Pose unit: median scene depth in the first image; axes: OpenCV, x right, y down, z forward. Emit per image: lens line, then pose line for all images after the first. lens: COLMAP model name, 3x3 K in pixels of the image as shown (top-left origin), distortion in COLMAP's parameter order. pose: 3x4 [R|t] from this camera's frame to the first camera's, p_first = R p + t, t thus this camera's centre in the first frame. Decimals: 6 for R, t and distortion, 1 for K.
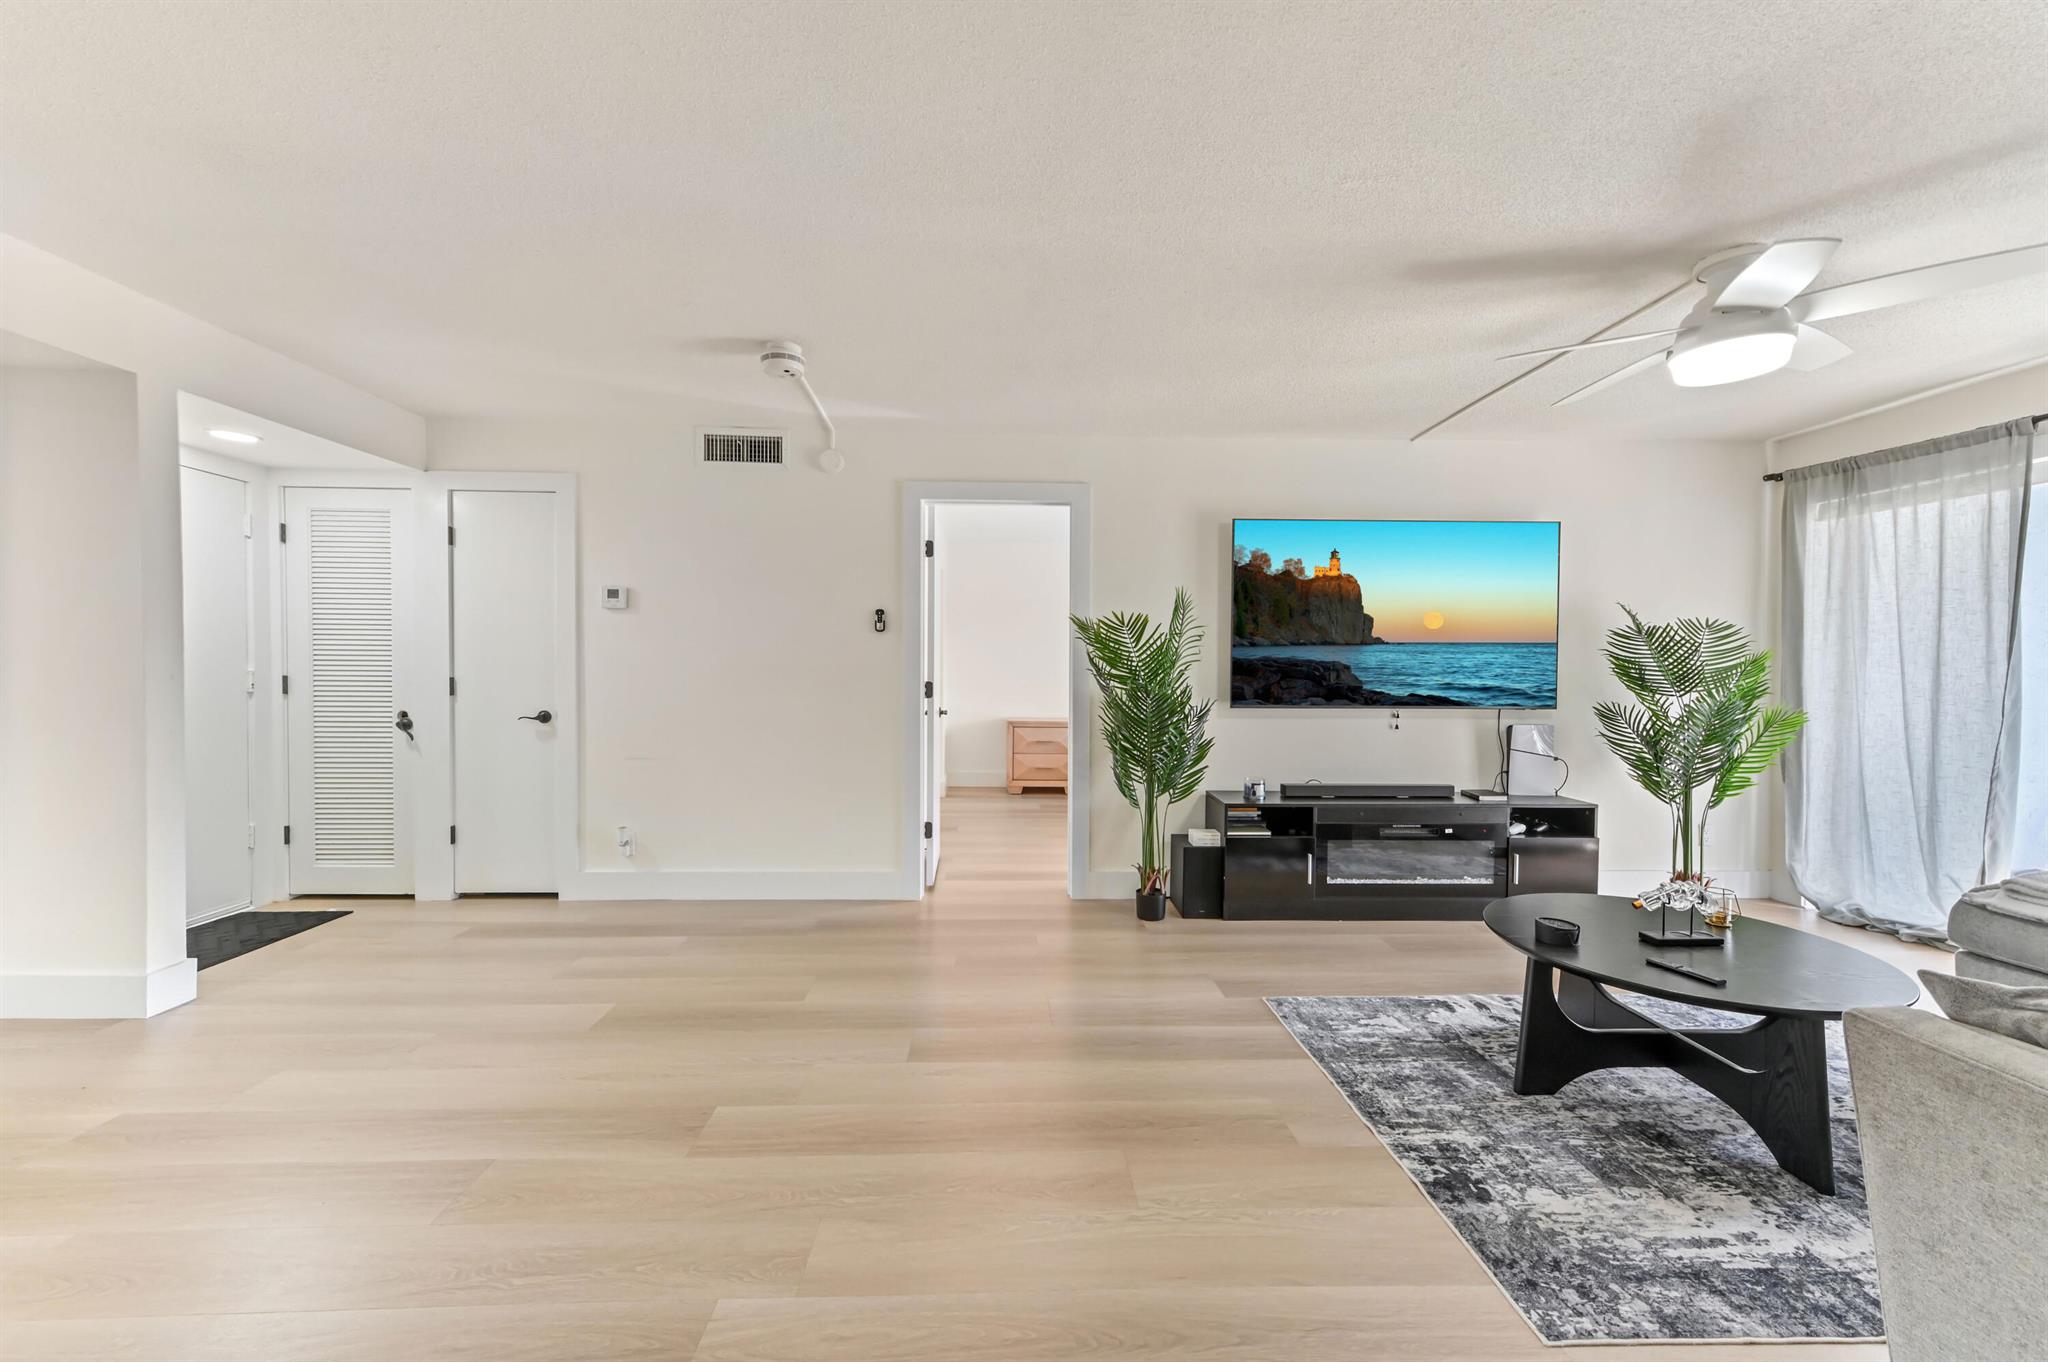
lens RADIAL K [[803.4, 0, 1017.9], [0, 803.4, 681.4], [0, 0, 1]] dist [0.012250, 0.001122]
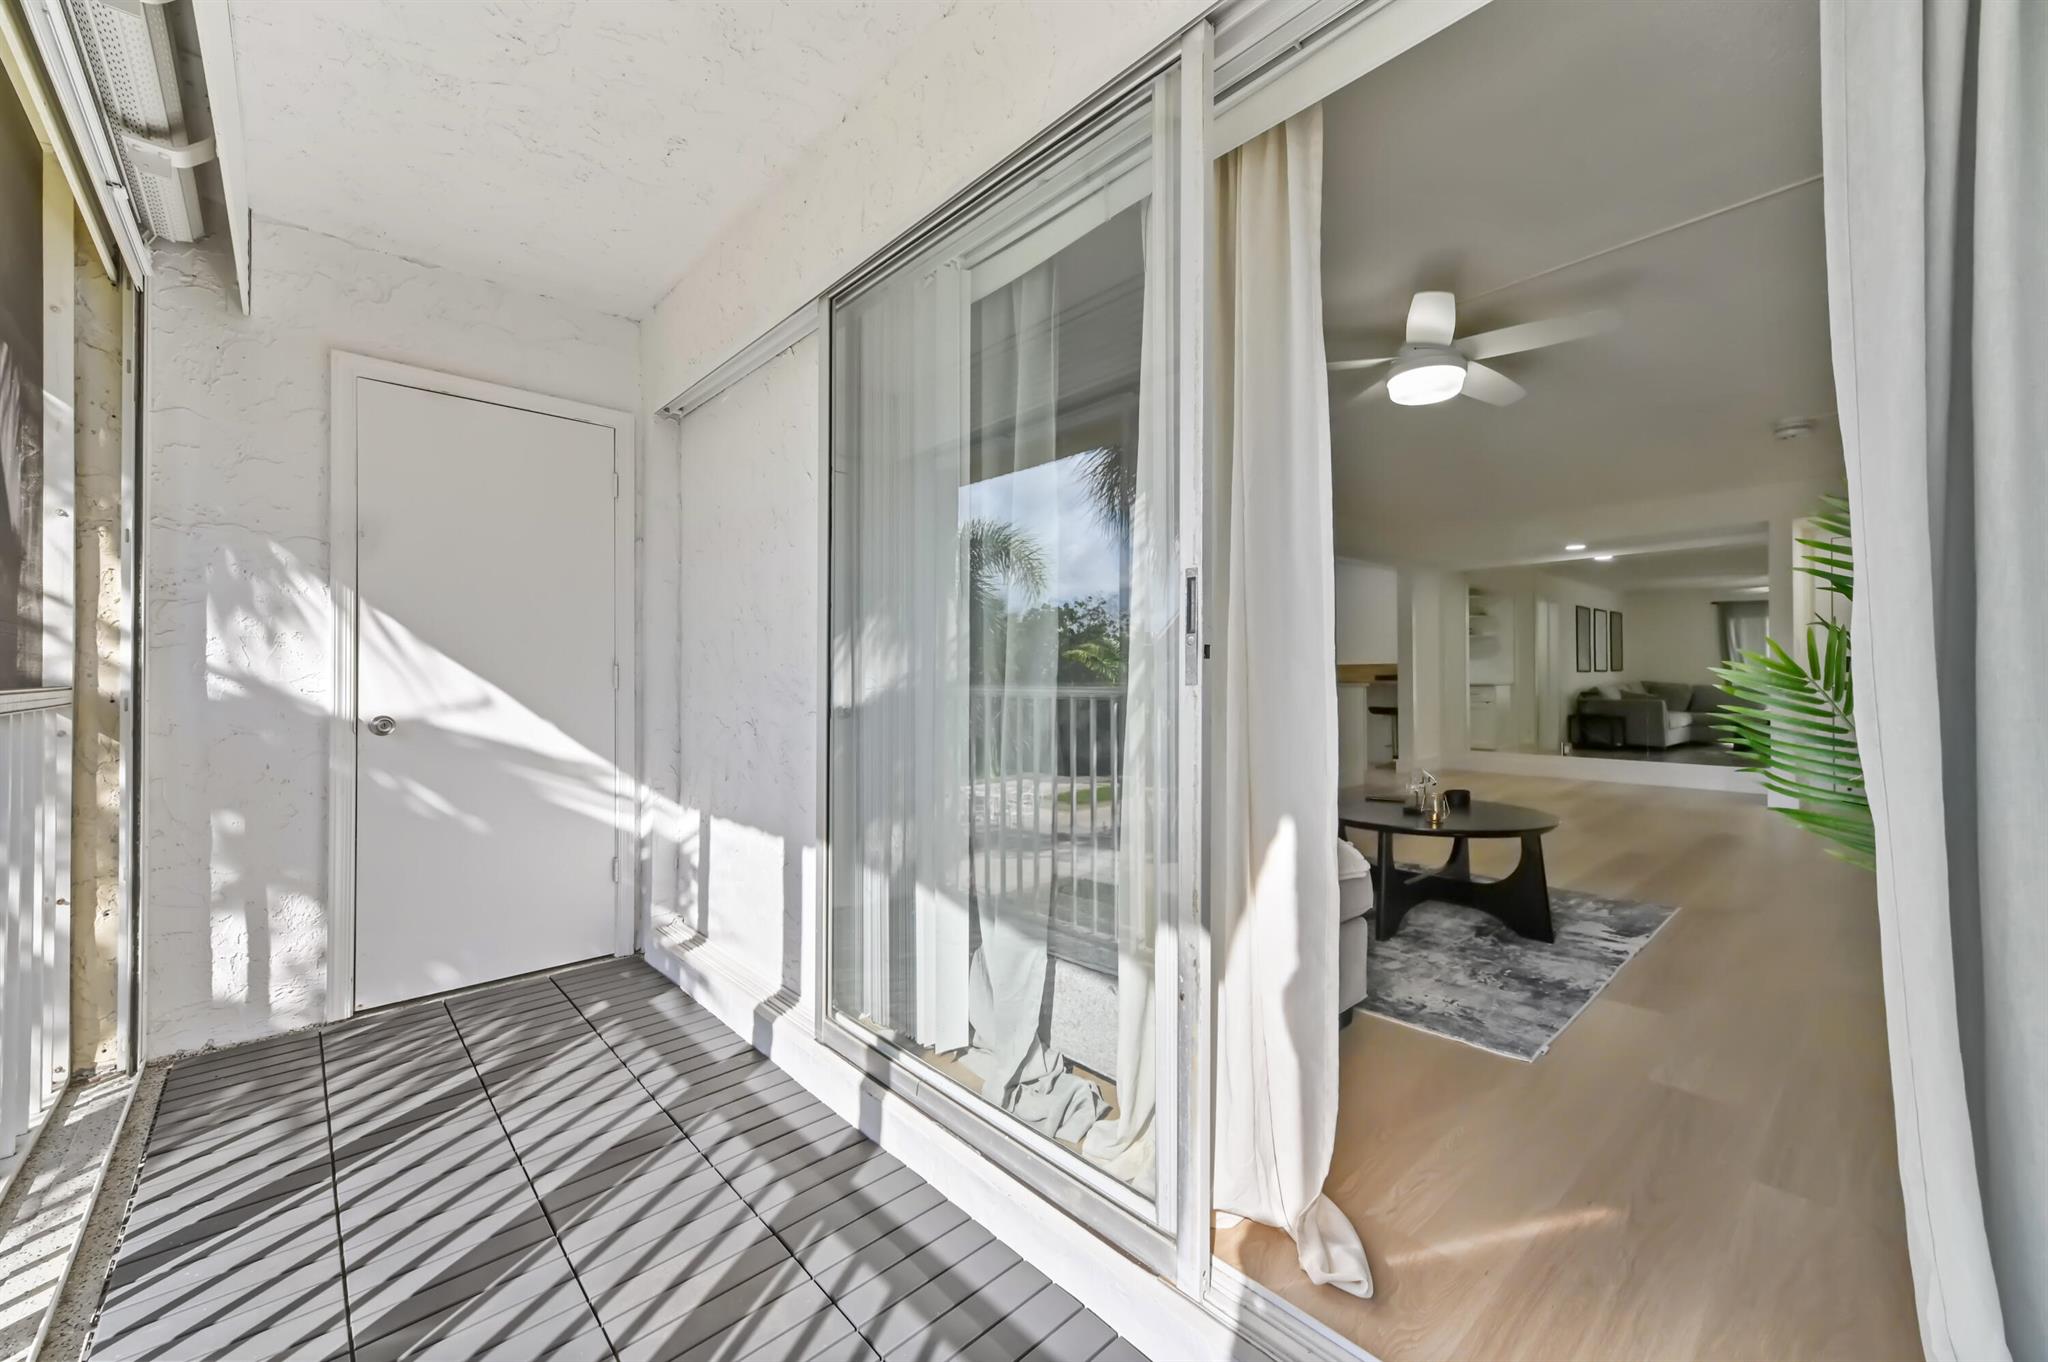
lens RADIAL K [[803.4, 0, 1034.6], [0, 803.4, 676.5], [0, 0, 1]] dist [0.012250, 0.001122]
pose [[-0.757769, -0.006487, -0.652490, 1.287617], [-0.011673, 0.999925, 0.003616, 0.047740], [0.652418, 0.010356, -0.757788, 0.925571]]
